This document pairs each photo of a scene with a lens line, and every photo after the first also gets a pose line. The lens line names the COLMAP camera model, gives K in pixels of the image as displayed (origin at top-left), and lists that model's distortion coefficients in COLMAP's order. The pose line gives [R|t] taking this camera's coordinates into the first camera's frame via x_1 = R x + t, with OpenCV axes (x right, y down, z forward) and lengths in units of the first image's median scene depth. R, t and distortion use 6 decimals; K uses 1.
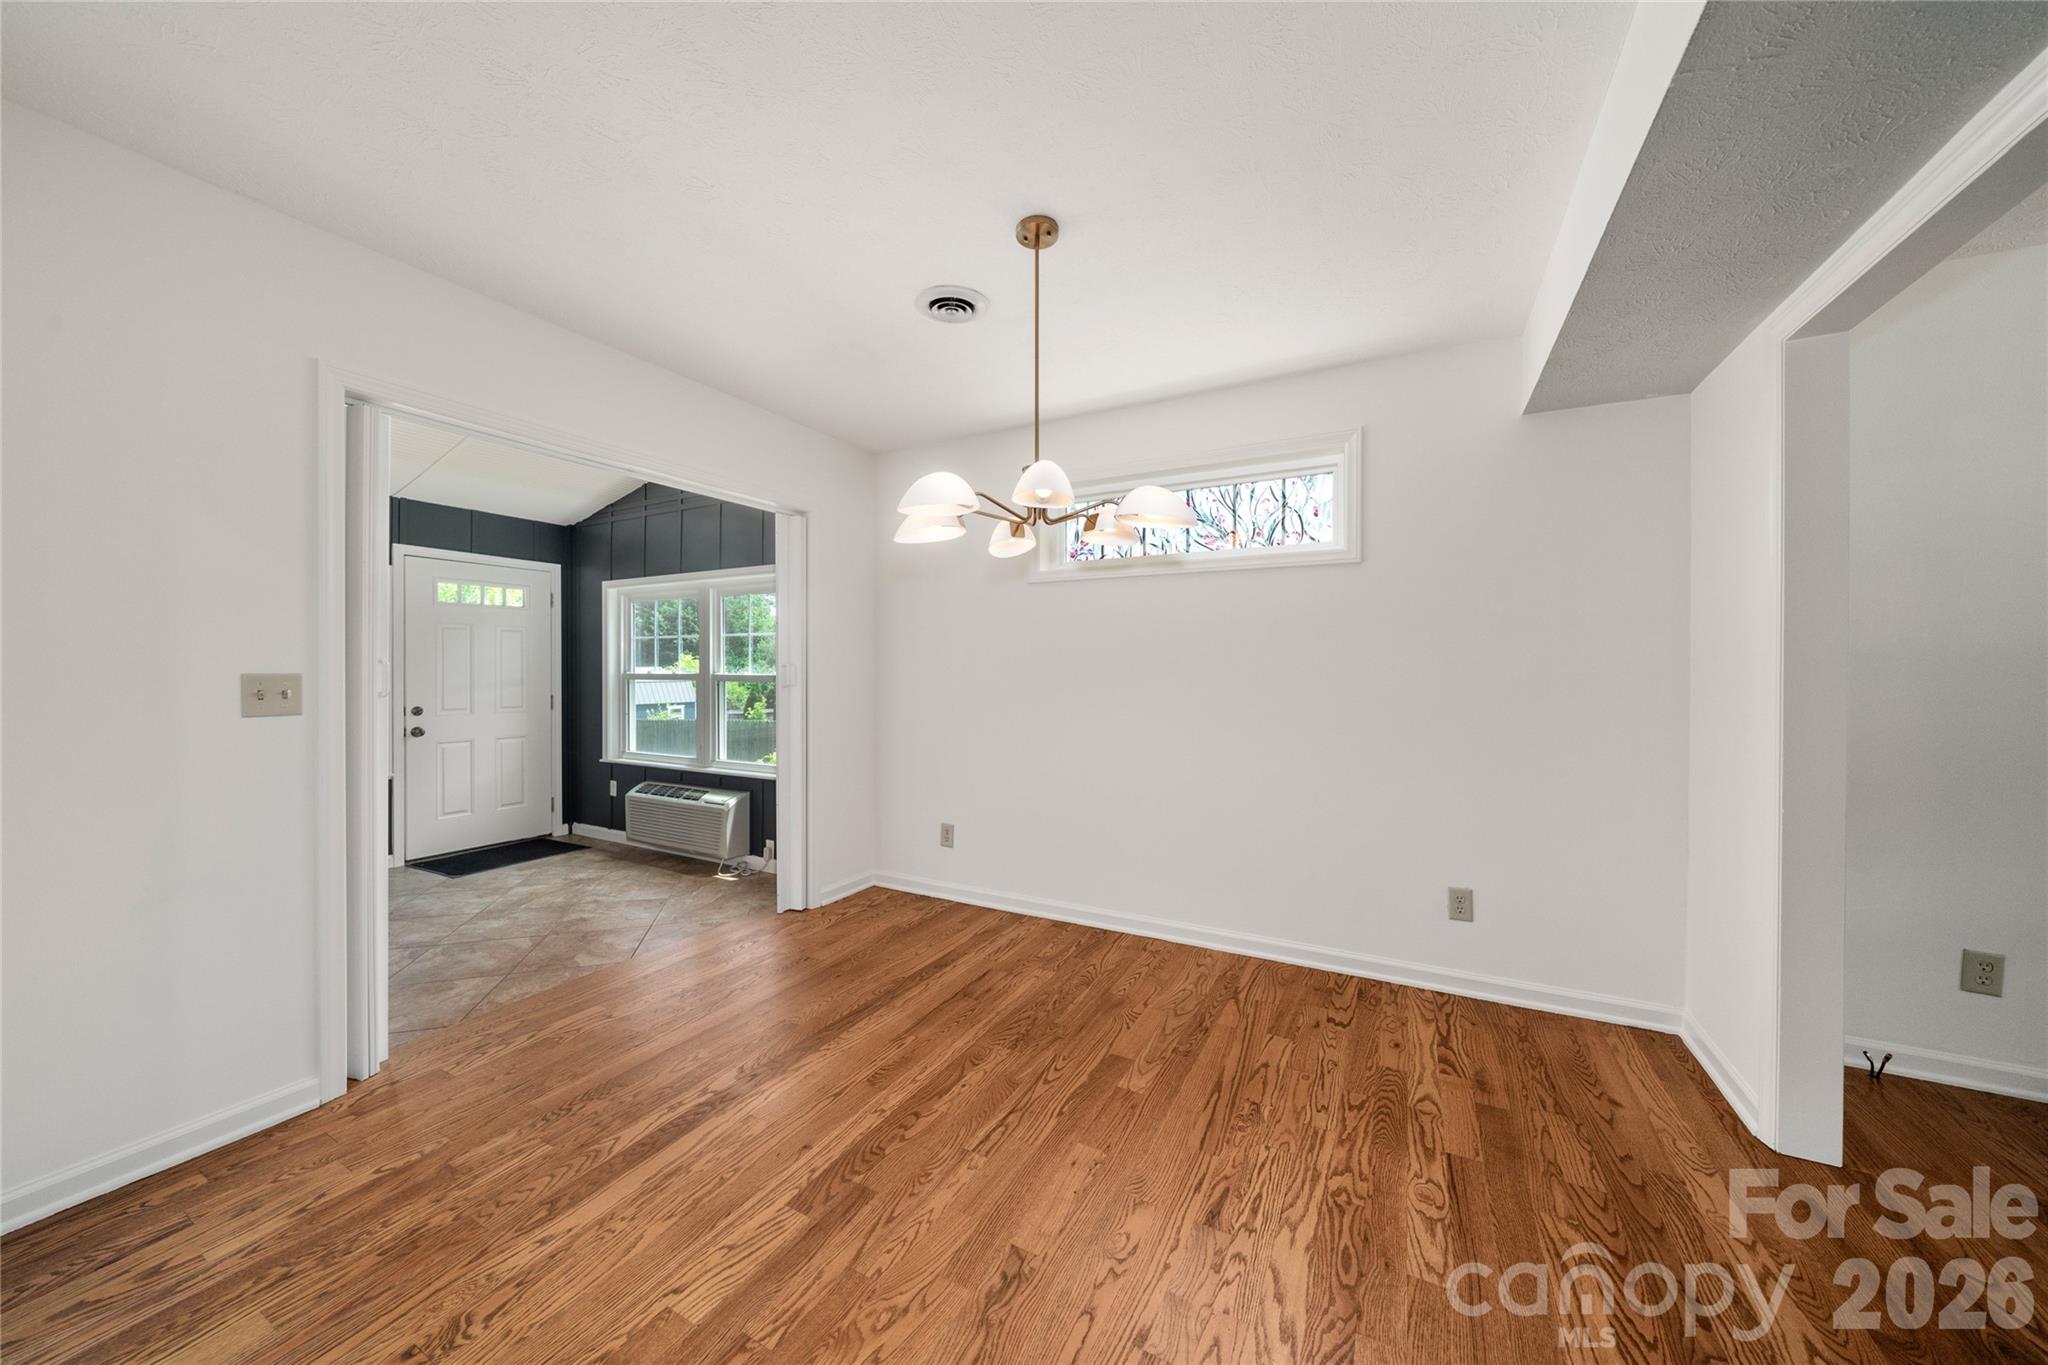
lens RADIAL K [[708.3, 0, 1016.0], [0, 708.3, 680.8], [0, 0, 1]] dist [-0.008004, 0.000129]
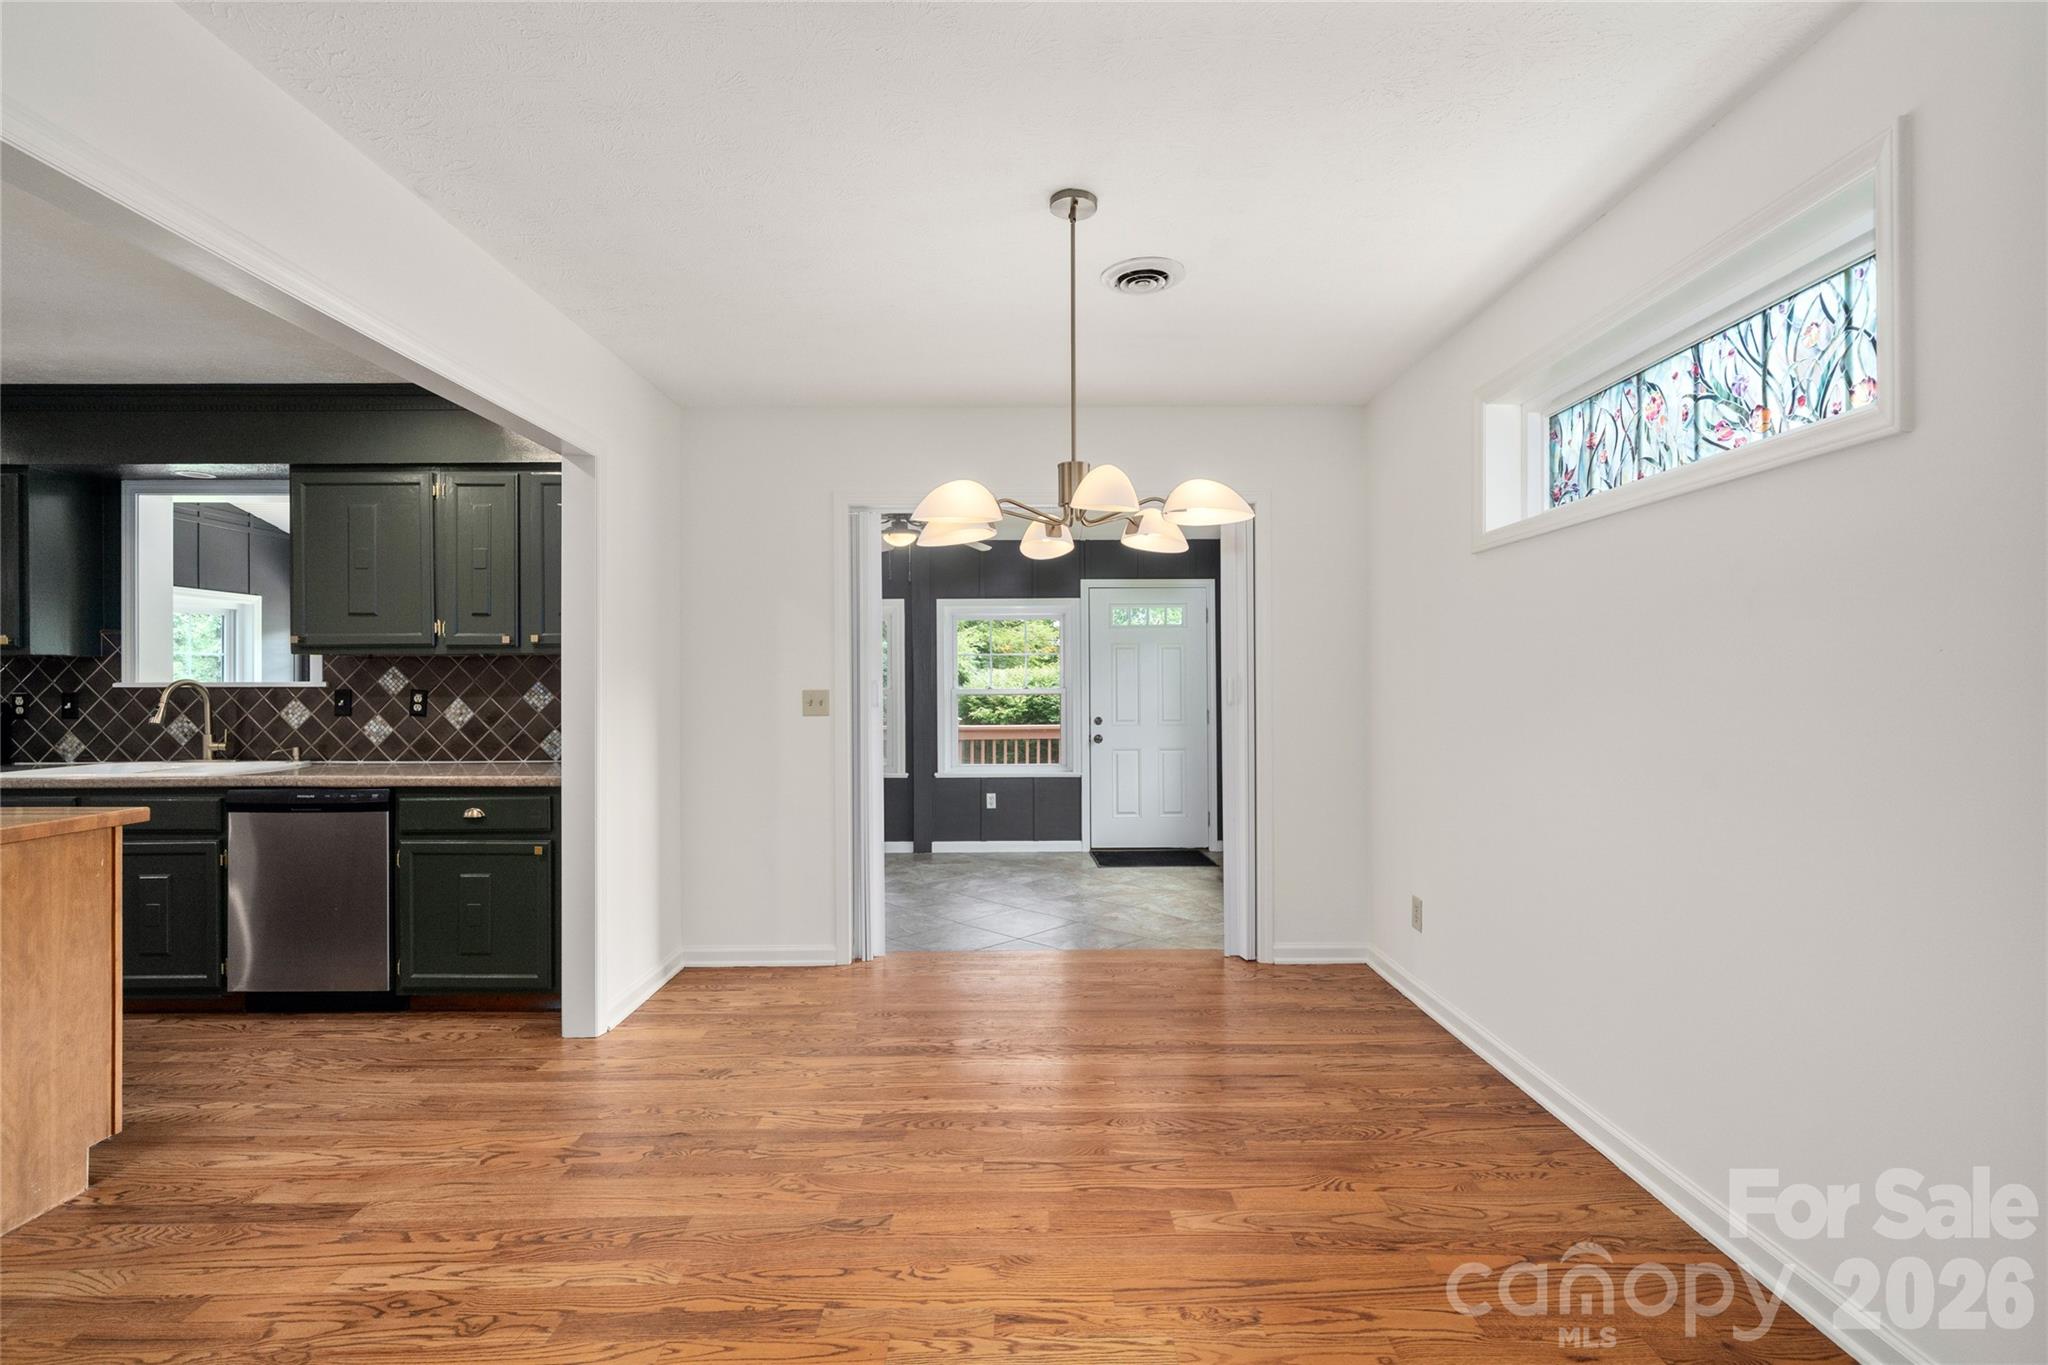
lens RADIAL K [[933.9, 0, 1022.6], [0, 933.9, 682.1], [0, 0, 1]] dist [-0.000811, 0.000143]
pose [[0.473372, -0.006704, -0.880837, 0.657779], [-0.006492, 0.999917, -0.011099, -0.004487], [0.880838, 0.010973, 0.473290, 0.233070]]
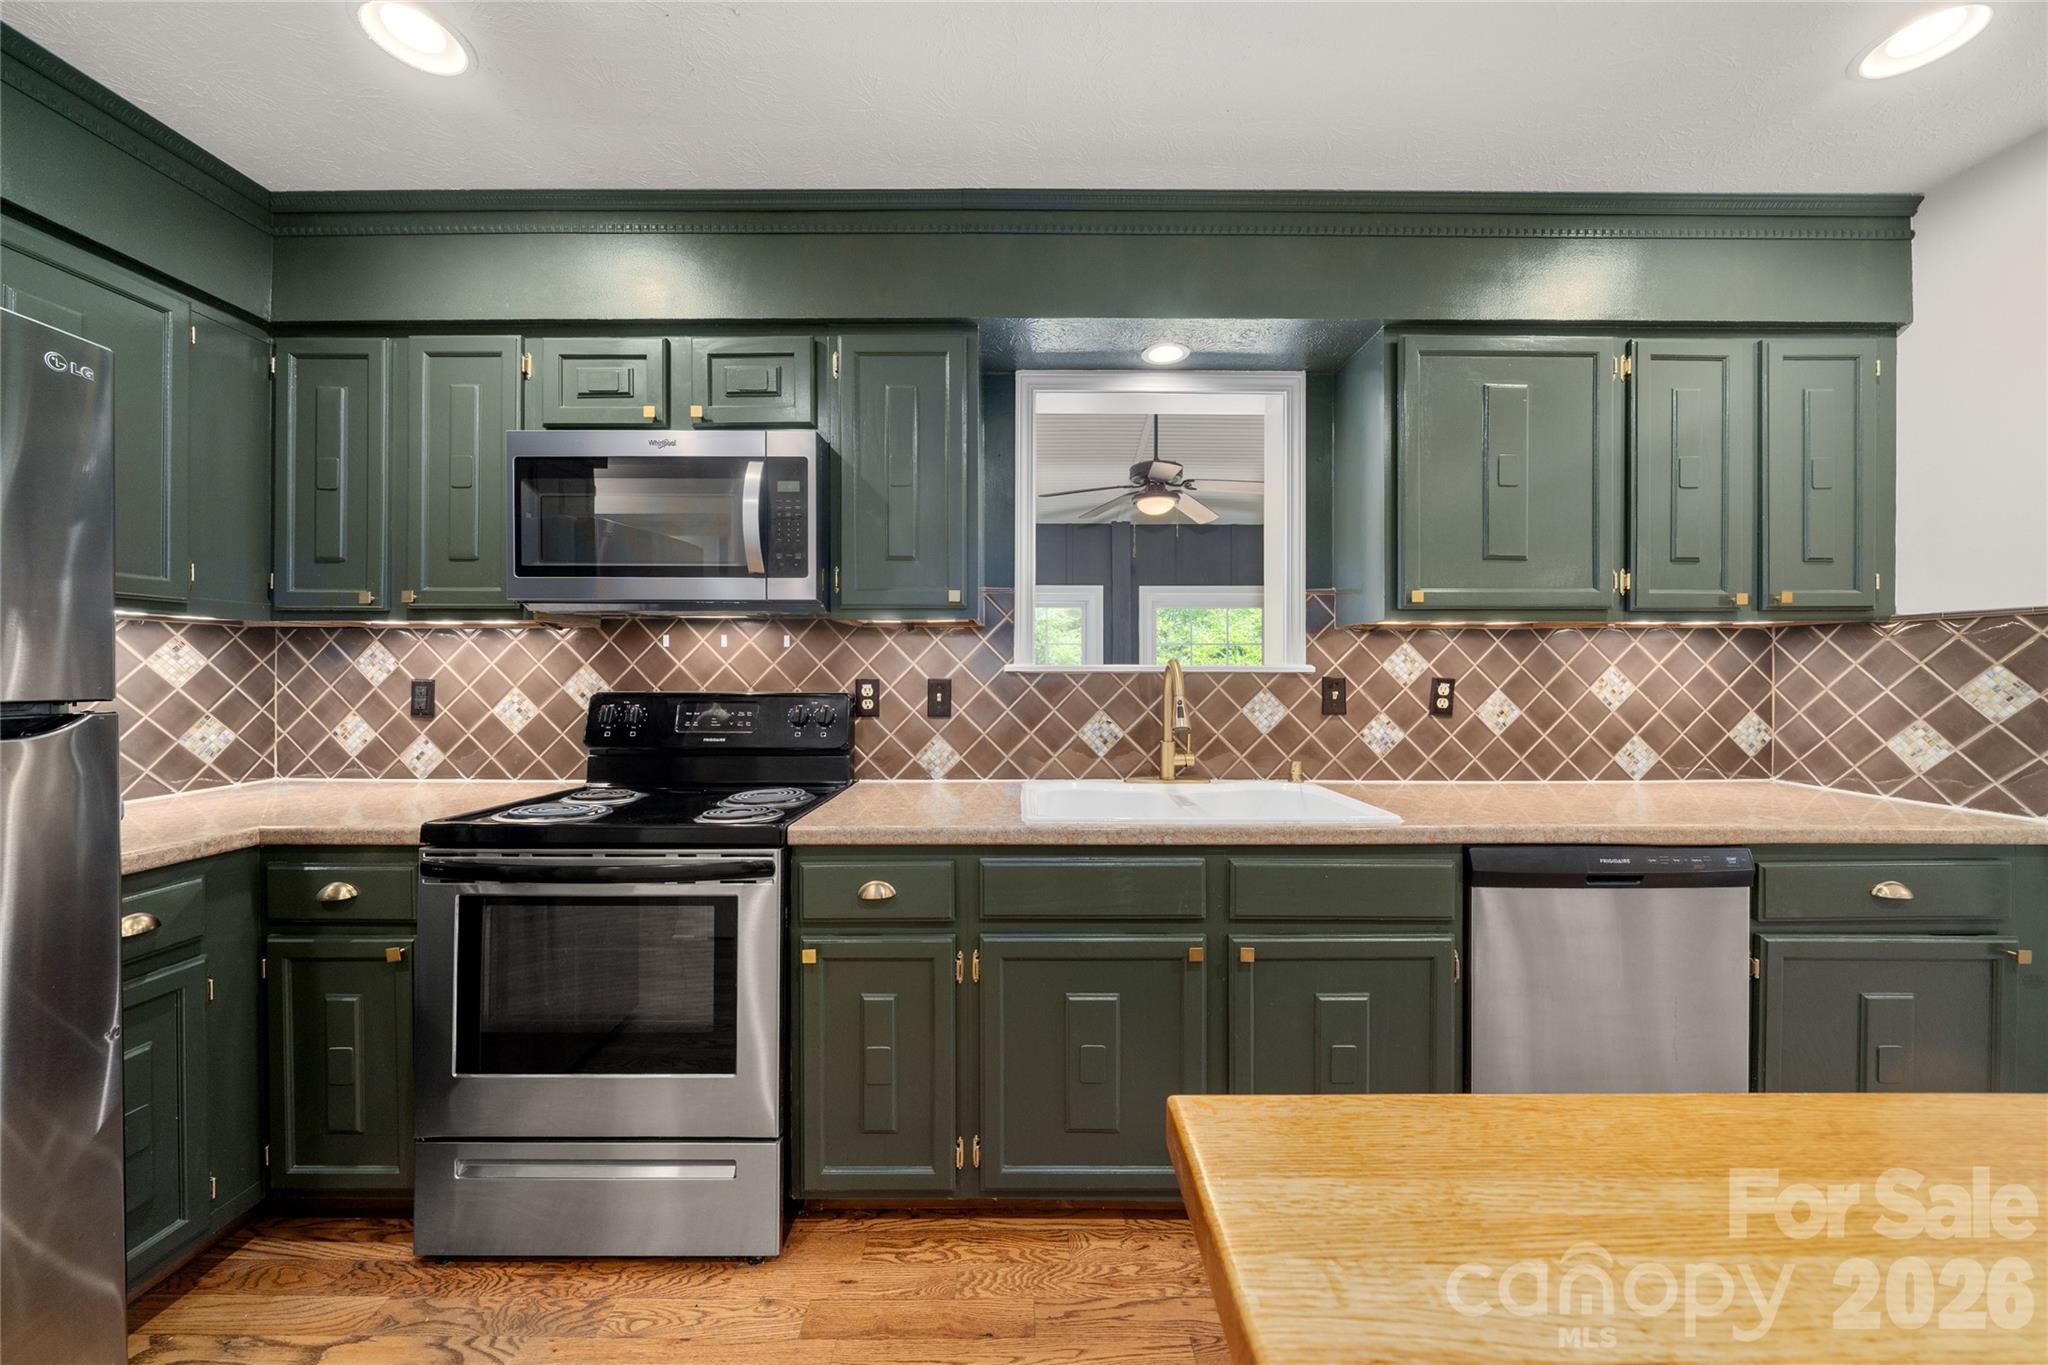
lens RADIAL K [[708.3, 0, 1018.2], [0, 708.3, 677.4], [0, 0, 1]] dist [-0.008004, 0.000129]
pose [[0.468824, -0.000400, -0.883292, -0.465391], [-0.012176, 0.999902, -0.006916, 0.006748], [0.883208, 0.013997, 0.468773, -0.563416]]
